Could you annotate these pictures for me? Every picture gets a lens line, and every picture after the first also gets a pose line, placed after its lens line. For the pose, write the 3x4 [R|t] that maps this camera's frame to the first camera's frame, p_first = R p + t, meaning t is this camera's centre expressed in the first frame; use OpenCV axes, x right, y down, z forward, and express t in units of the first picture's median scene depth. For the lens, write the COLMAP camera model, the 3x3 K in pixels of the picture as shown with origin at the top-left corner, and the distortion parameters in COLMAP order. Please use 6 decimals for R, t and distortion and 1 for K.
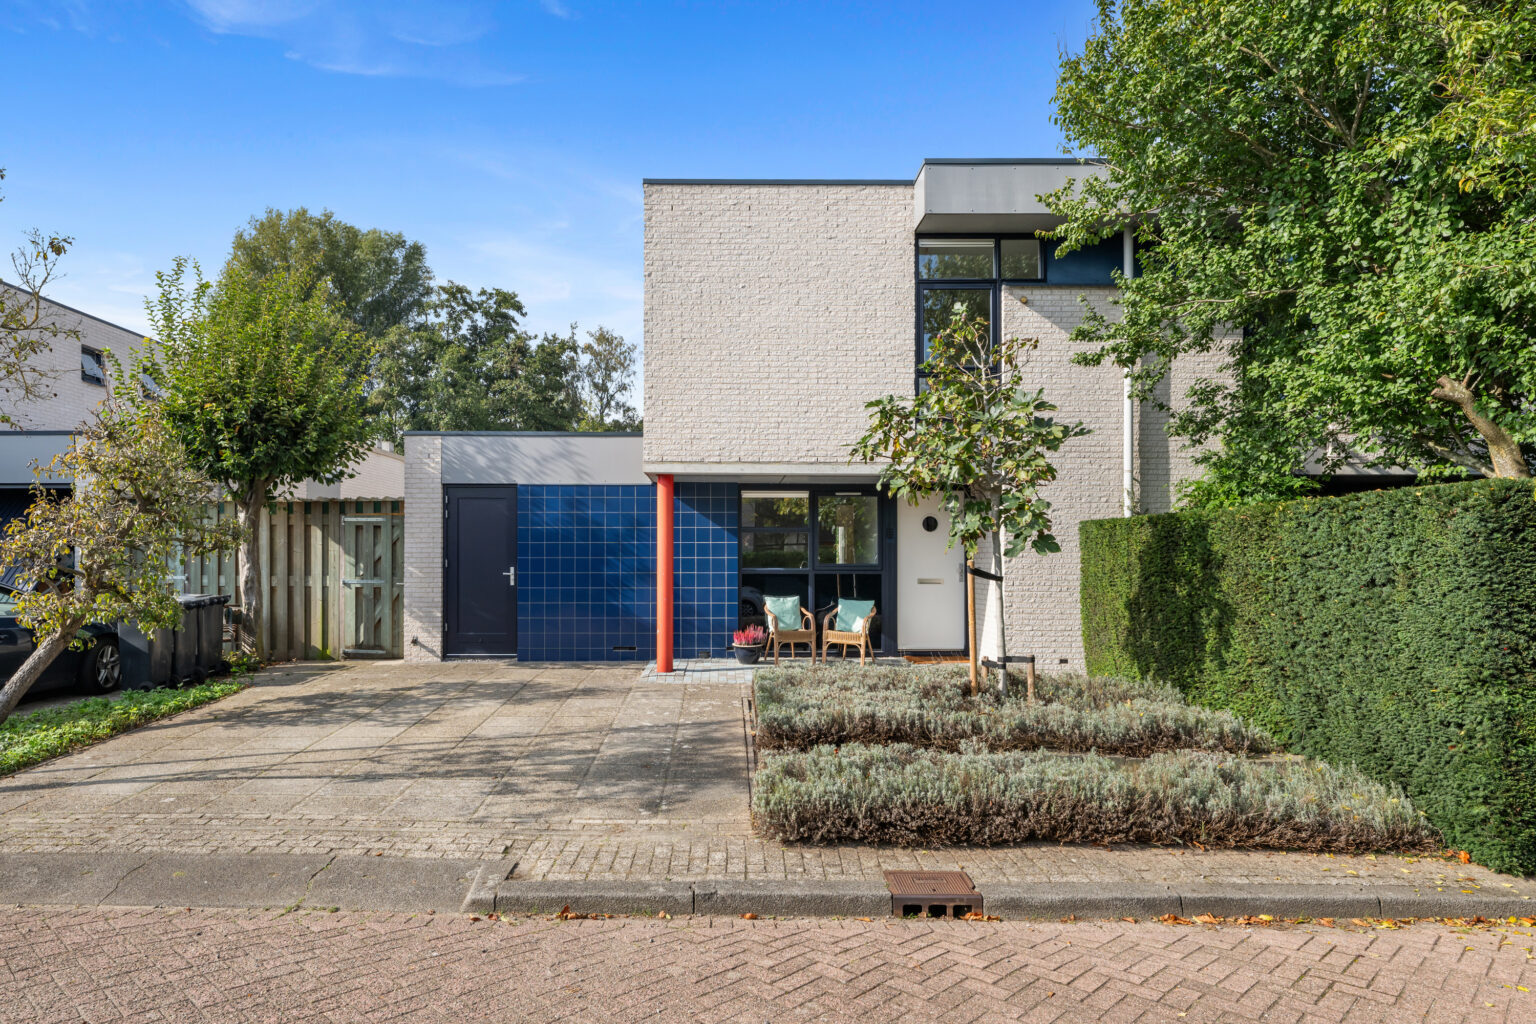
lens RADIAL K [[903.4, 0, 725.4], [0, 903.4, 503.3], [0, 0, 1]] dist [-0.003704, 0.000534]
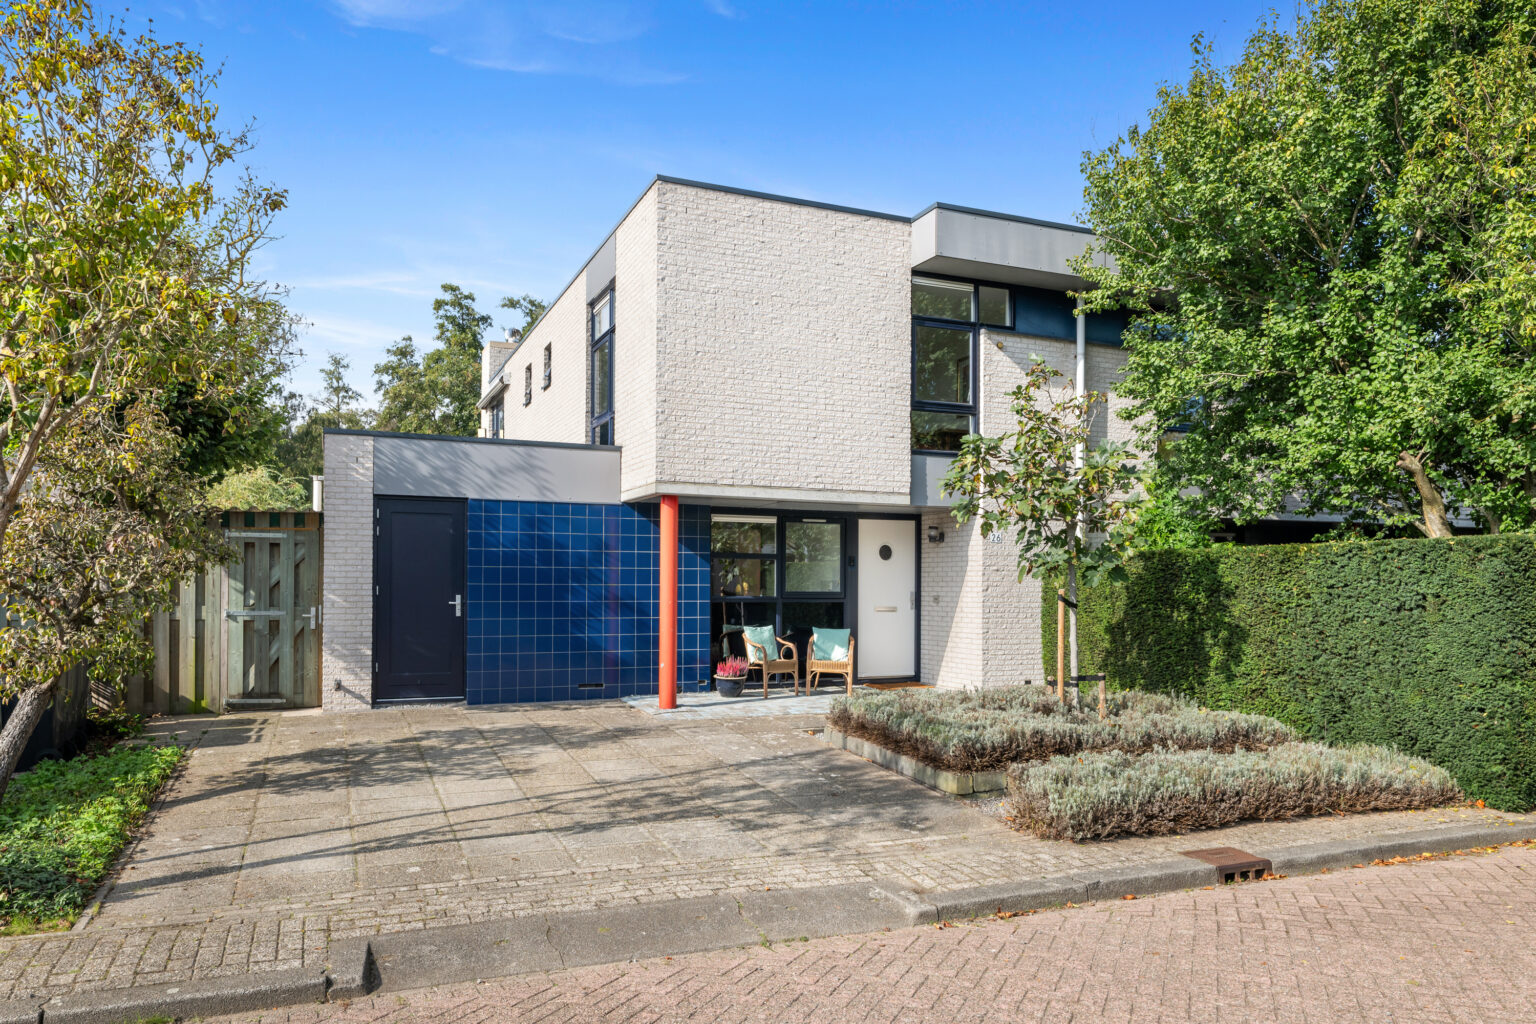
lens RADIAL K [[1035.1, 0, 768.0], [0, 1035.1, 512.0], [0, 0, 1]] dist [-0.003447, -0.000389]
pose [[0.919001, 0.032014, 0.392954, -0.454491], [-0.028630, 0.999485, -0.014470, -0.002626], [-0.393215, 0.002048, 0.919444, -0.020160]]
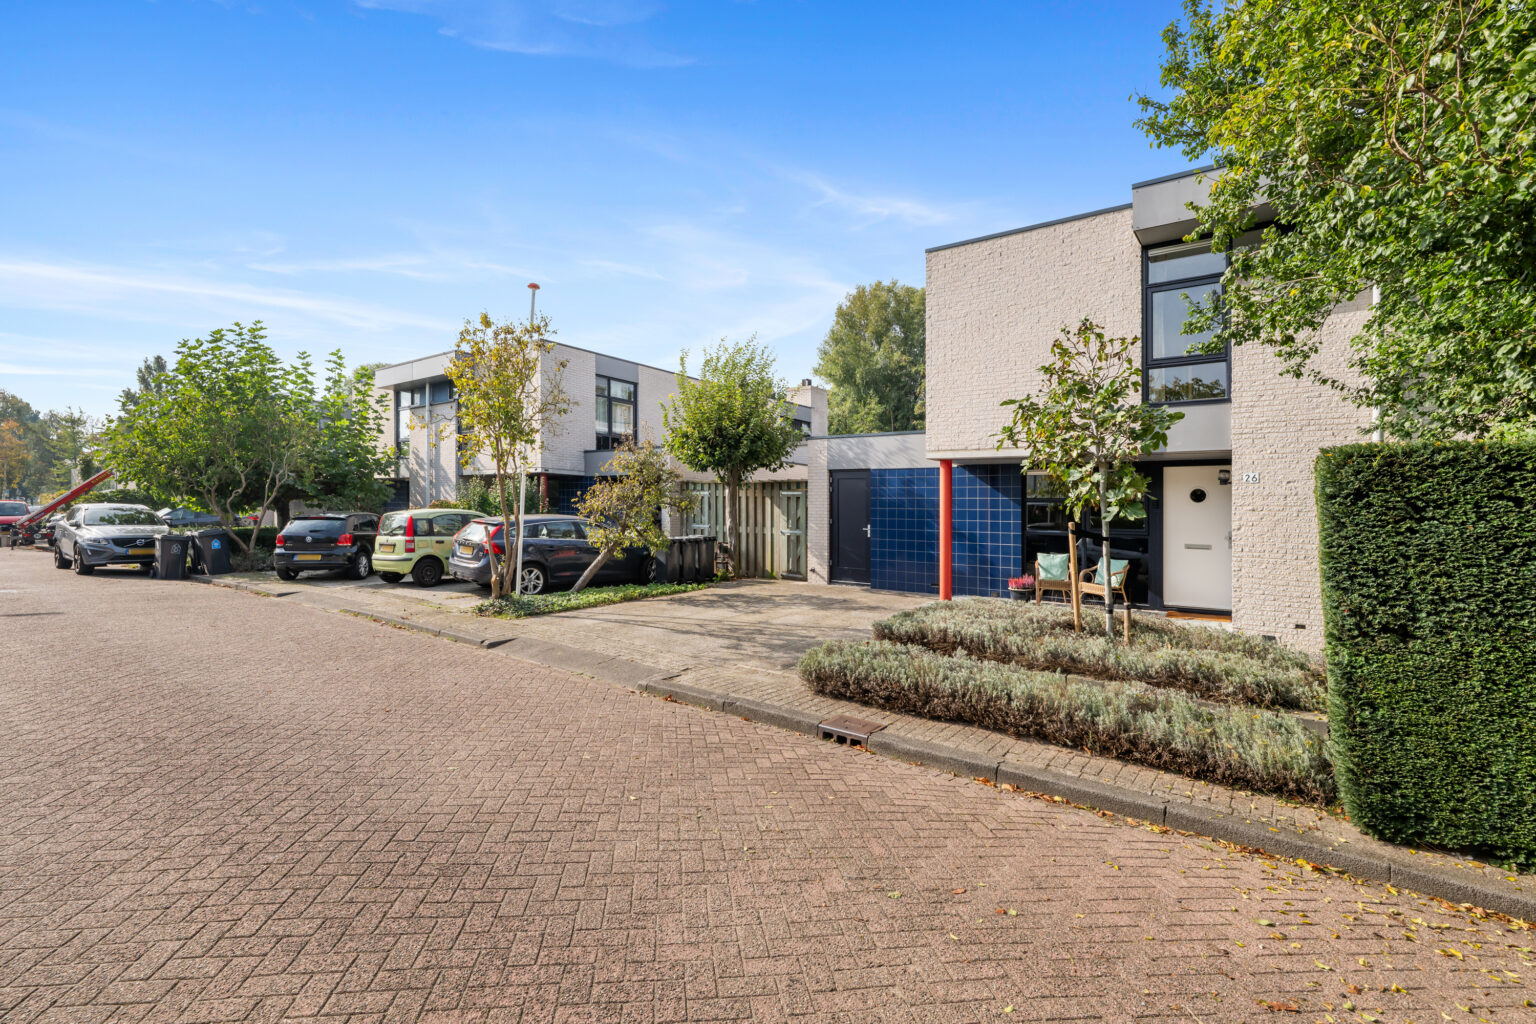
lens RADIAL K [[694.9, 0, 769.6], [0, 694.9, 491.2], [0, 0, 1]] dist [-0.002527, -0.000078]
pose [[0.795120, -0.004556, -0.606434, 0.421332], [0.011464, 0.999906, 0.007519, 0.006179], [0.606343, -0.012930, 0.795098, -0.010825]]
